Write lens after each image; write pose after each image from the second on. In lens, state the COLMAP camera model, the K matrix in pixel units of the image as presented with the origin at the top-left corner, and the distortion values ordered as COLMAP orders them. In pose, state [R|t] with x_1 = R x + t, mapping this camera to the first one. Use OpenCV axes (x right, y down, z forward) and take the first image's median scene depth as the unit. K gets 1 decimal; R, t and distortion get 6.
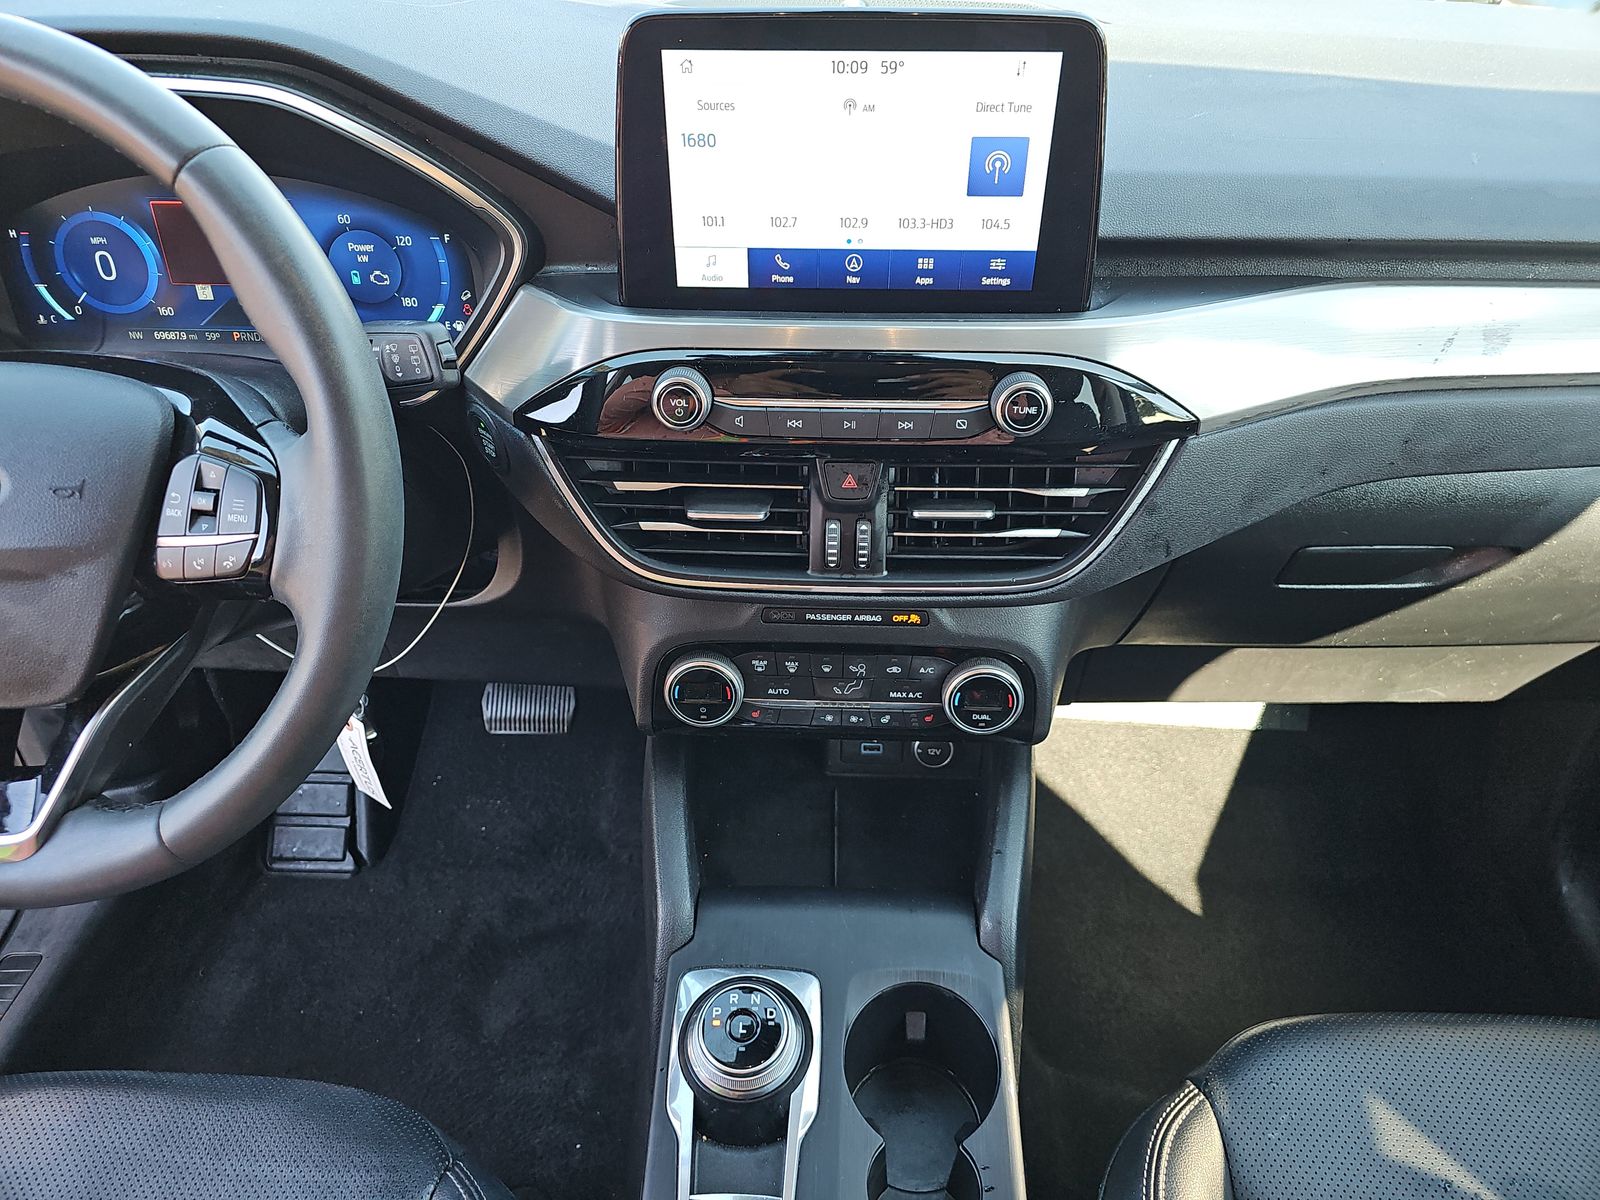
lens RADIAL K [[1087.0, 0, 800.0], [0, 1087.0, 600.0], [0, 0, 1]] dist [0.044062, -0.065454]
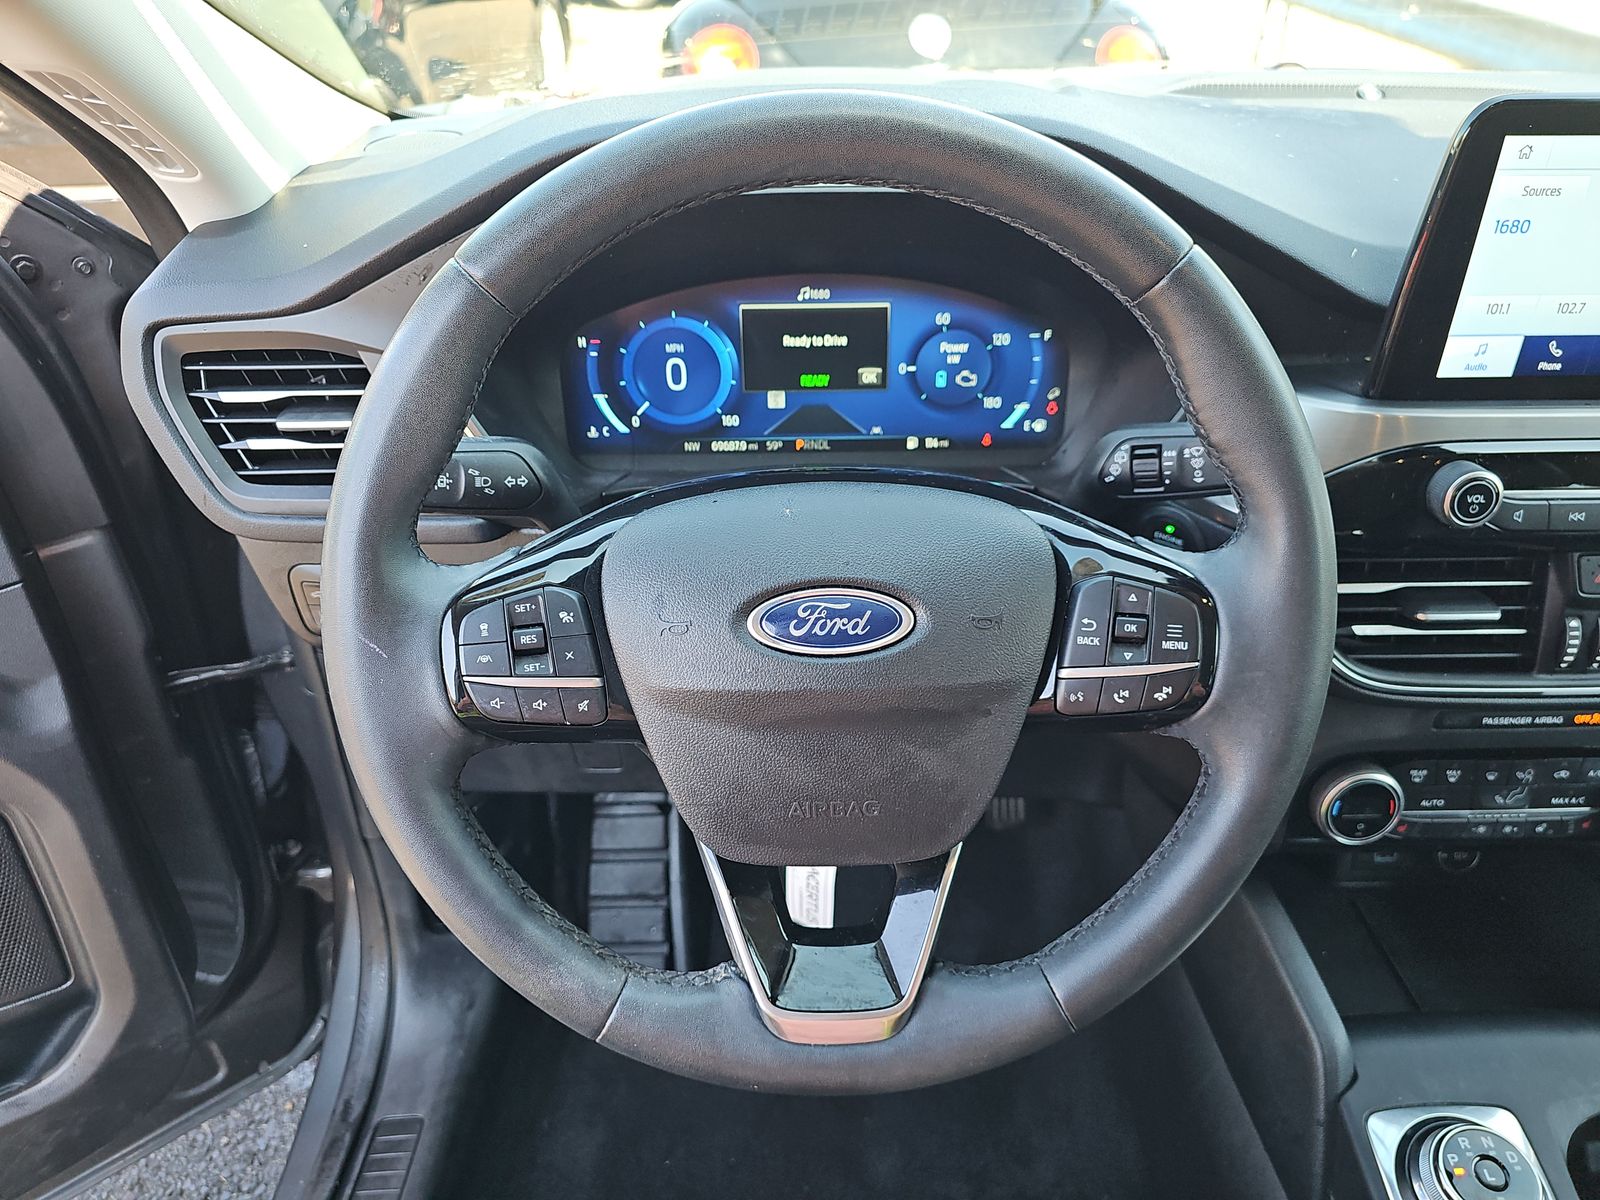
lens RADIAL K [[1094.2, 0, 731.2], [0, 1094.2, 599.2], [0, 0, 1]] dist [-0.004160, -0.003867]
pose [[0.998759, -0.036390, 0.034006, -0.674520], [0.038919, 0.996278, -0.076912, -0.042443], [-0.031081, 0.078140, 0.996458, 0.084744]]
